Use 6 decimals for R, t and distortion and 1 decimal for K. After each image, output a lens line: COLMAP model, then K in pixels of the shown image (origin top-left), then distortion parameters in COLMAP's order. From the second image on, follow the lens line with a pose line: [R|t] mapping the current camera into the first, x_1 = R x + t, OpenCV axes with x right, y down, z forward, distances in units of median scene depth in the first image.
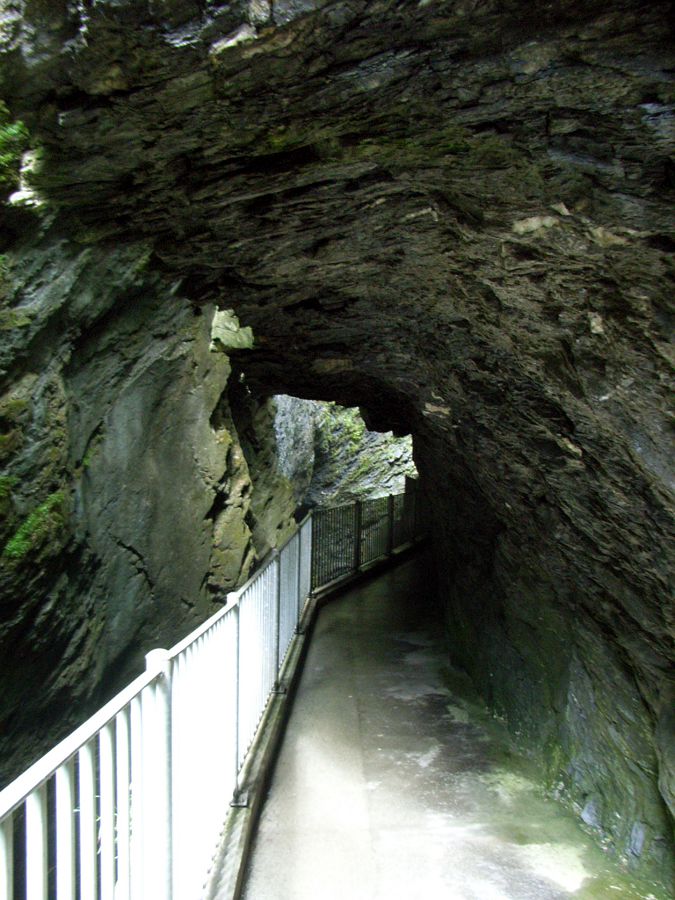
lens RADIAL K [[765.7, 0, 322.9], [0, 765.7, 471.3], [0, 0, 1]] dist [-0.128796, 0.051925]
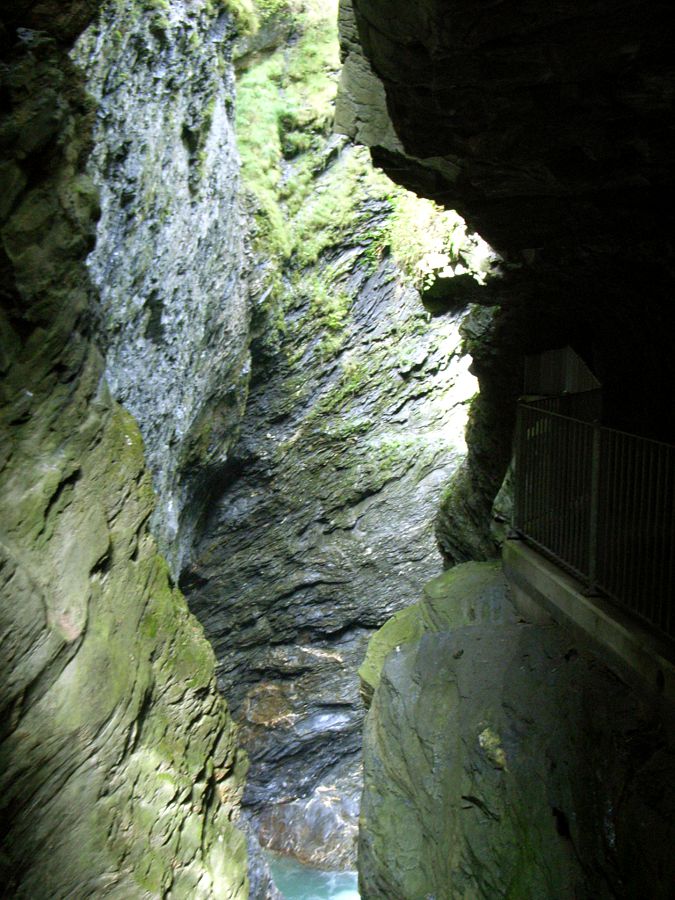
lens RADIAL K [[1335.0, 0, 332.6], [0, 1335.0, 497.7], [0, 0, 1]] dist [0.105859, 0.000000]
pose [[0.999092, -0.013781, 0.040306, 0.033509], [0.010556, 0.996805, 0.079168, 0.000324], [-0.041269, -0.078670, 0.996046, 0.796402]]
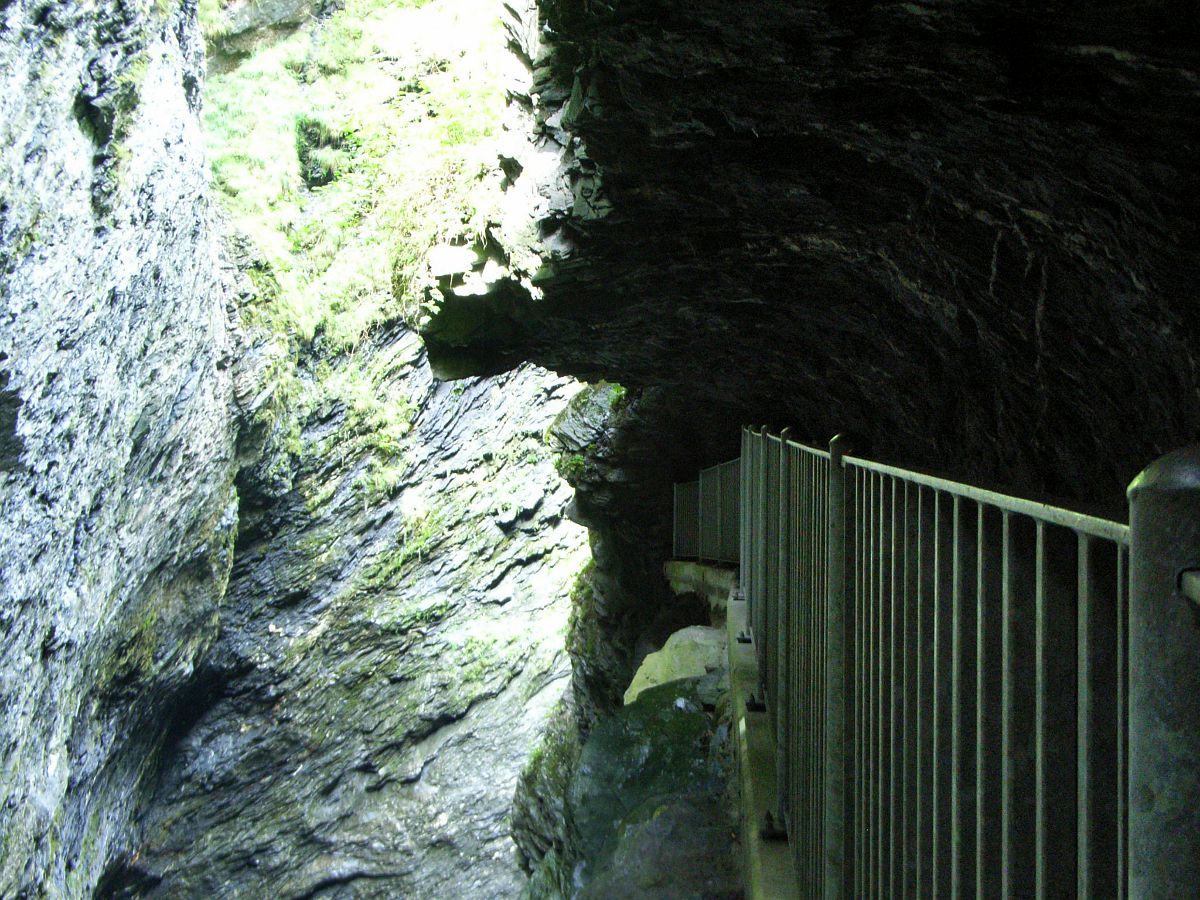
lens RADIAL K [[1556.1, 0, 518.5], [0, 1556.1, 505.5], [0, 0, 1]] dist [0.031555, 0.000000]
pose [[0.998469, -0.017187, 0.052575, 0.411119], [0.018721, 0.999409, -0.028821, -0.002817], [-0.052049, 0.029761, 0.998201, 2.437301]]
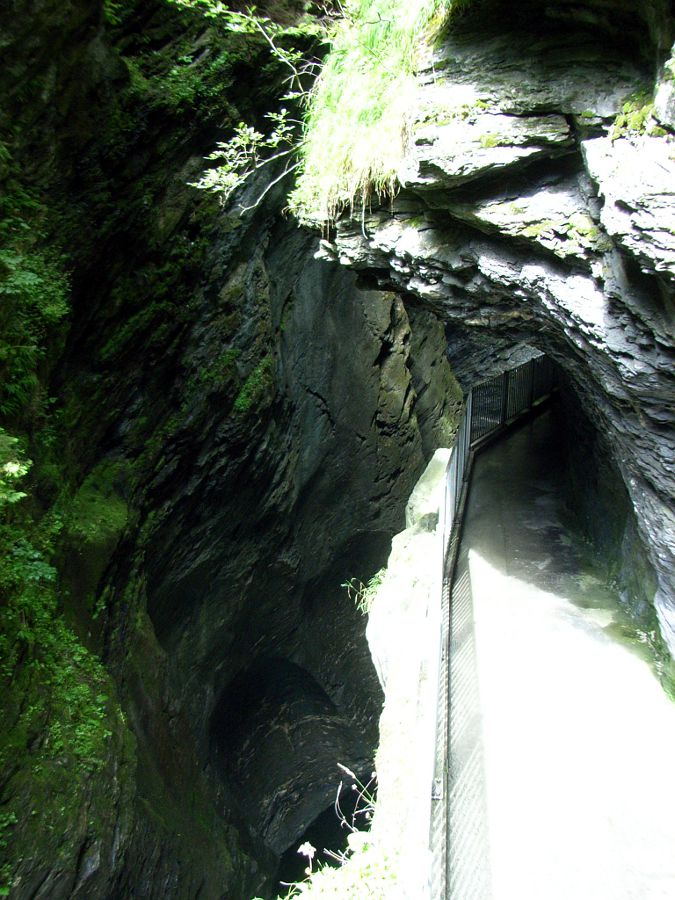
lens RADIAL K [[765.7, 0, 341.0], [0, 765.7, 452.5], [0, 0, 1]] dist [-0.128796, 0.051925]
pose [[0.987093, 0.022898, -0.158503, -0.017609], [0.012572, 0.975593, 0.219228, -0.087944], [0.159654, -0.218391, 0.962713, -0.237110]]
